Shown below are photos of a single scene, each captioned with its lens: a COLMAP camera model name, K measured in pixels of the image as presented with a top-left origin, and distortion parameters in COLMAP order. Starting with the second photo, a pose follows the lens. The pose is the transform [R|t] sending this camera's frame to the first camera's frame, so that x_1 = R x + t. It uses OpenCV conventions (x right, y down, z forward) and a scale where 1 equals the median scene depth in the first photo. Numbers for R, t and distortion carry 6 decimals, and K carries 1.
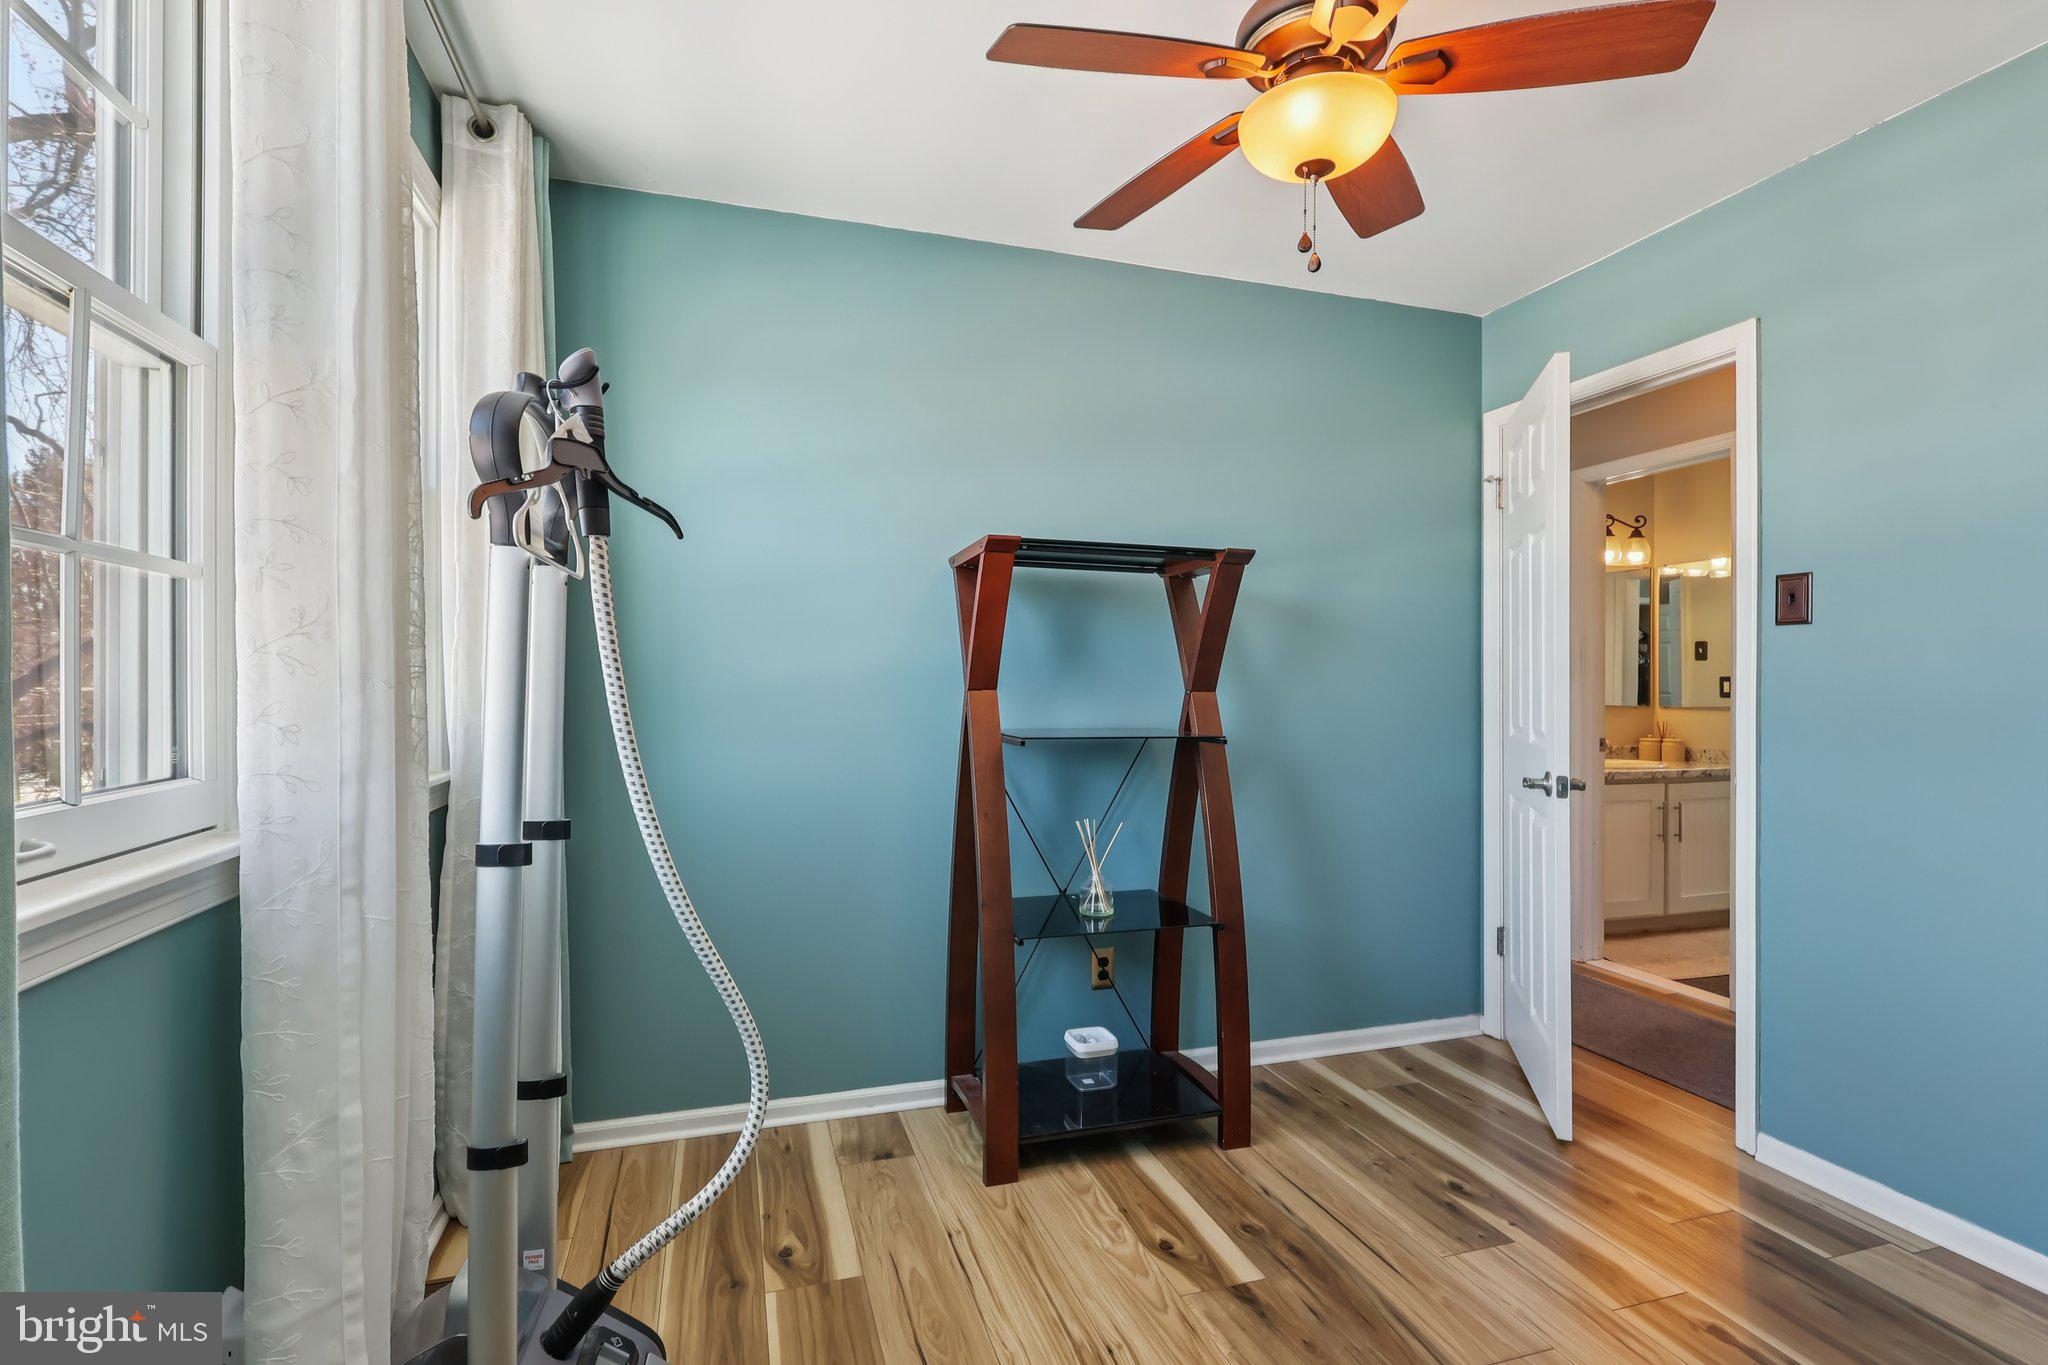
lens RADIAL K [[948.0, 0, 1023.0], [0, 948.0, 686.1], [0, 0, 1]] dist [0.000579, 0.000157]
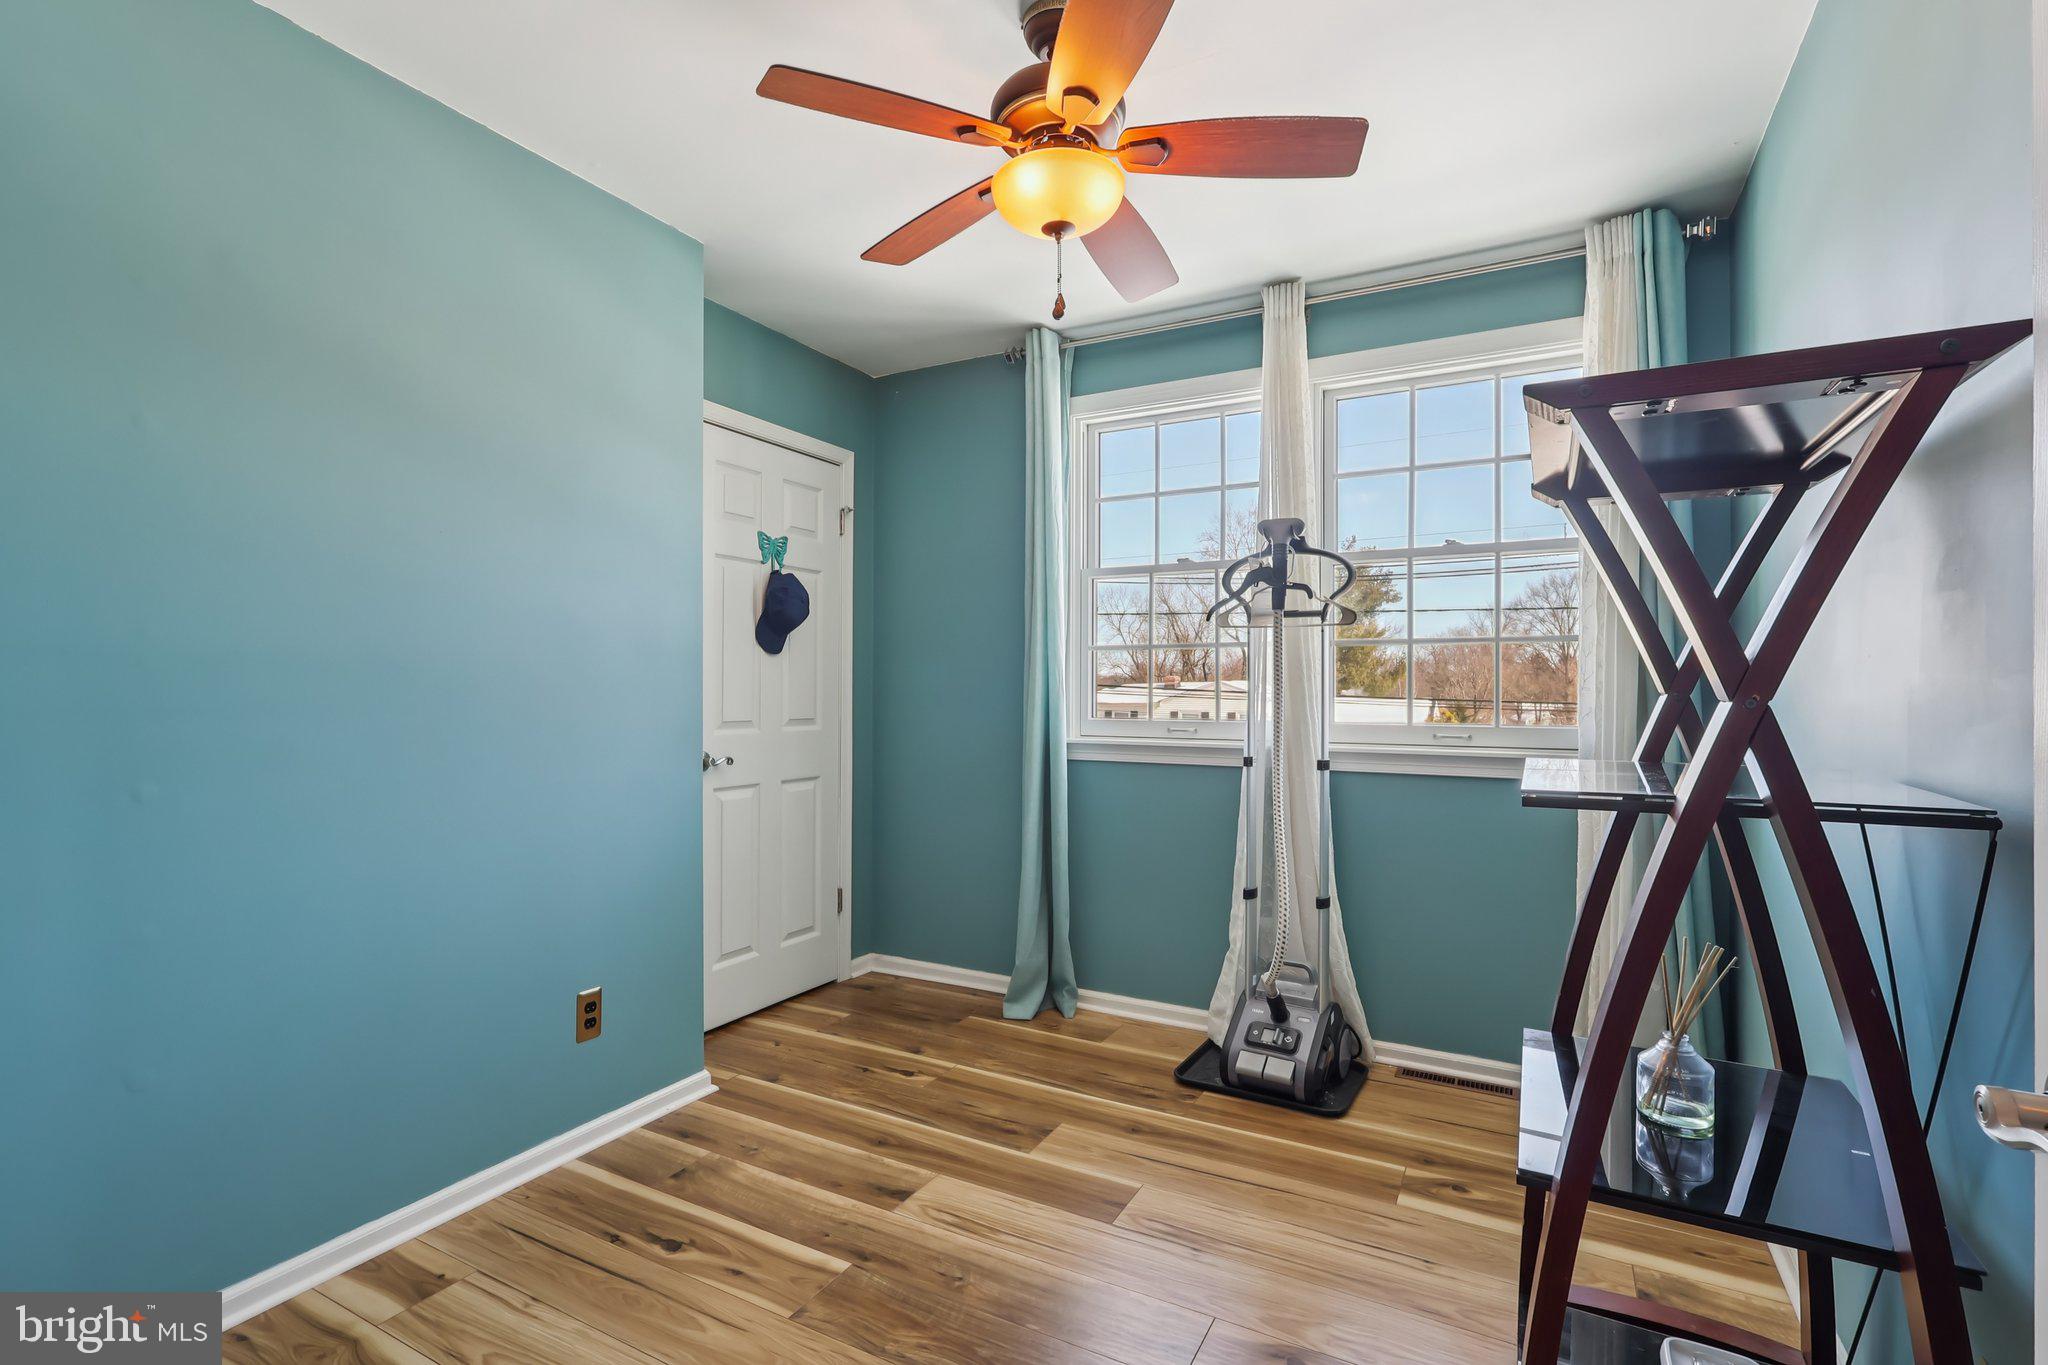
lens RADIAL K [[948.0, 0, 1023.0], [0, 948.0, 686.1], [0, 0, 1]] dist [0.000579, 0.000157]
pose [[-0.717058, -0.006354, -0.696984, 0.971940], [-0.004025, 0.999980, -0.004974, 0.007627], [0.697002, -0.000761, -0.717069, 1.540482]]
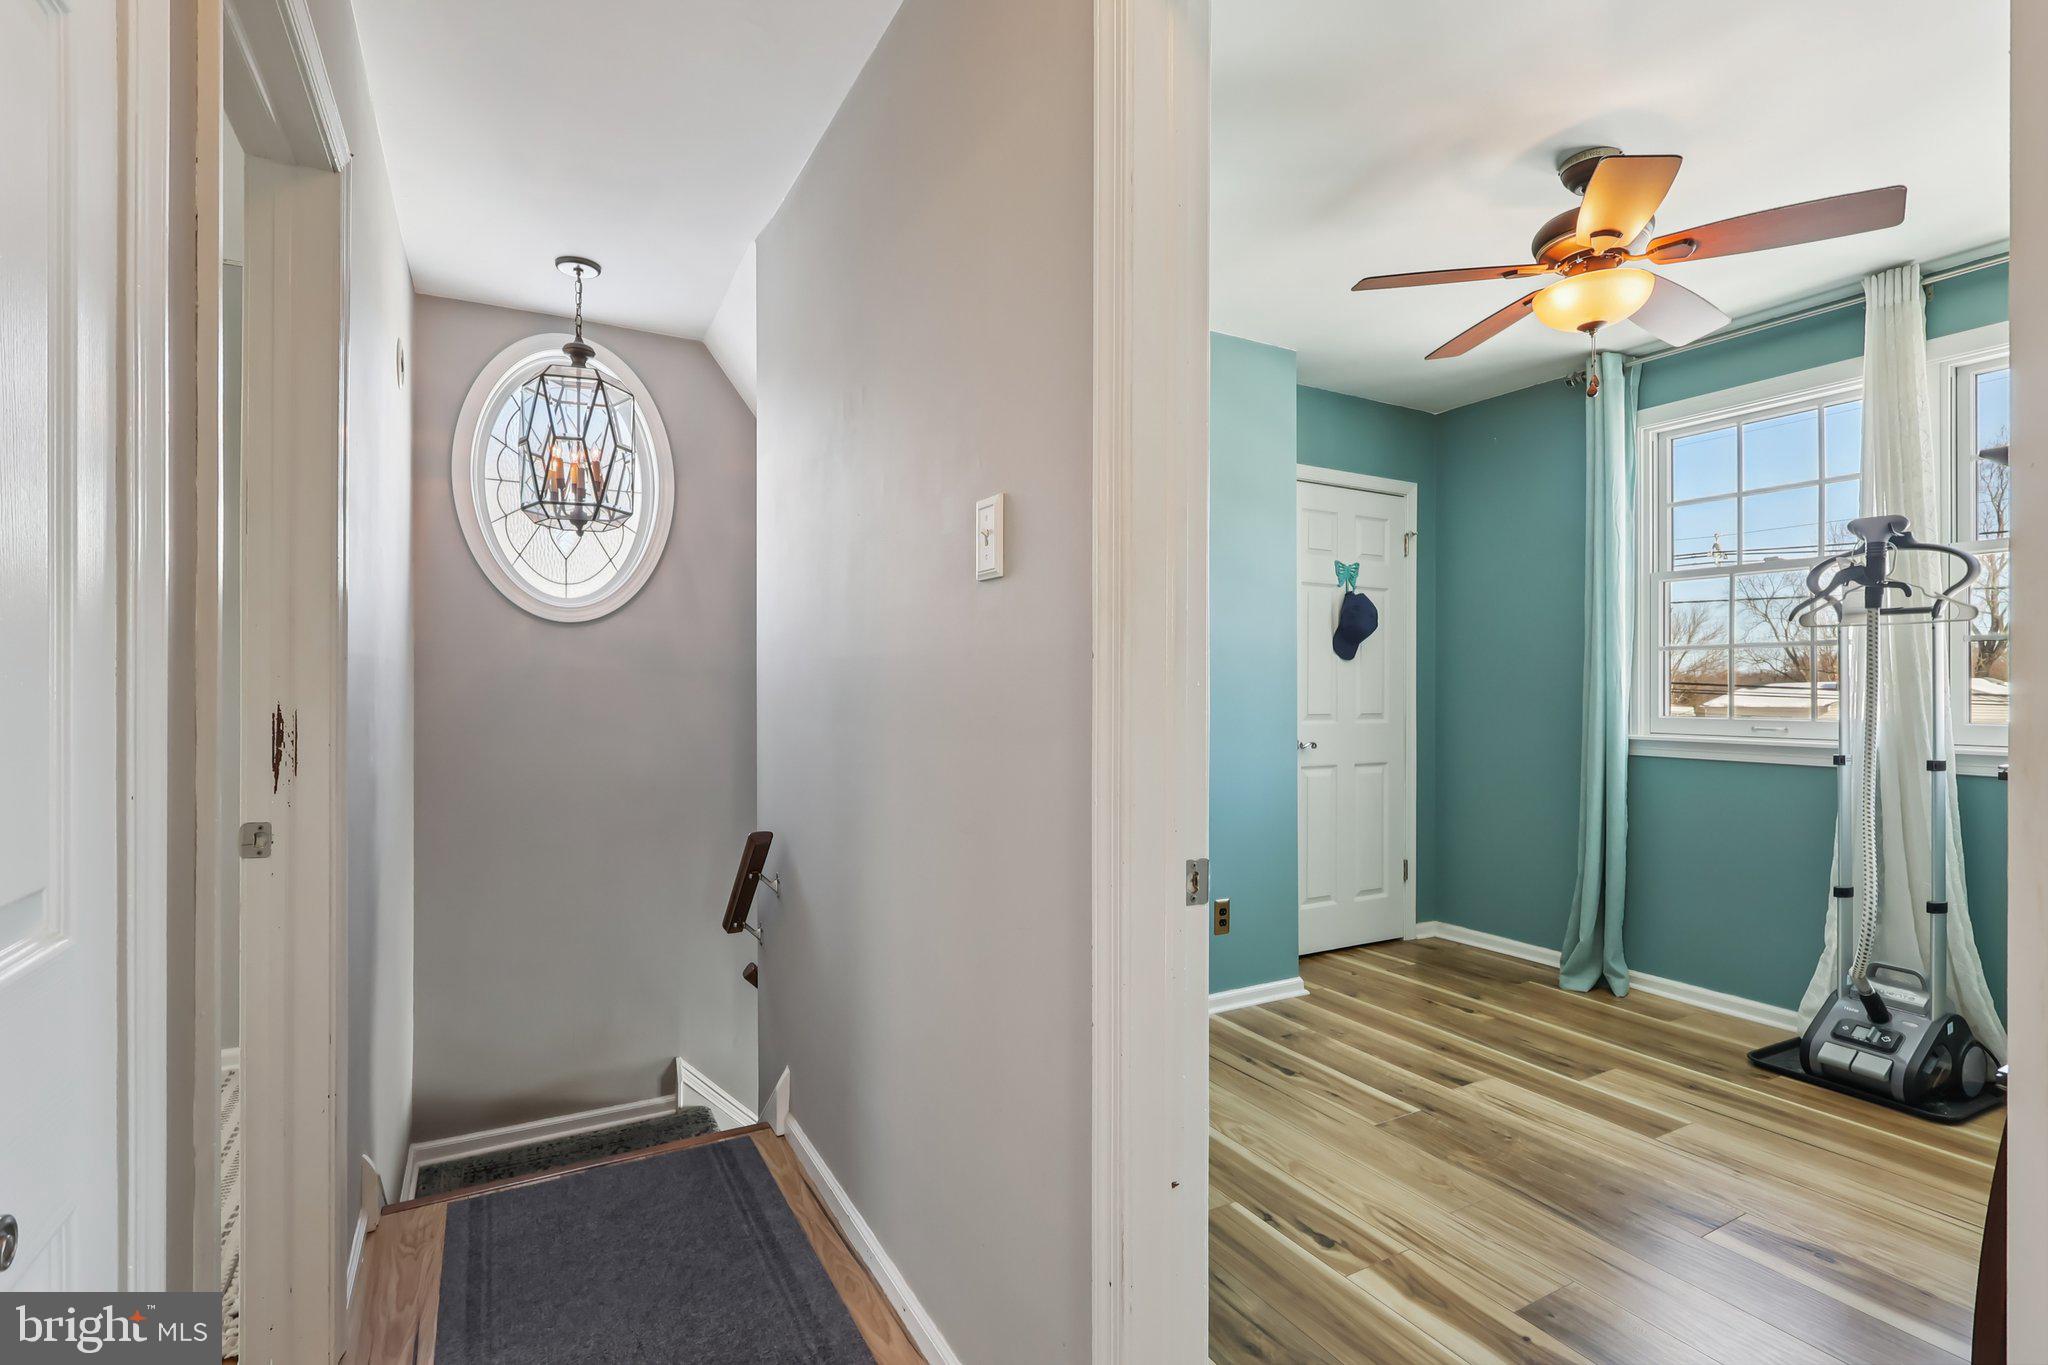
lens RADIAL K [[948.0, 0, 1023.0], [0, 948.0, 686.1], [0, 0, 1]] dist [0.000579, 0.000157]
pose [[-0.979110, -0.004297, -0.203285, 1.252852], [-0.003619, 0.999987, -0.003707, 0.011327], [0.203299, -0.002894, -0.979113, 1.935140]]
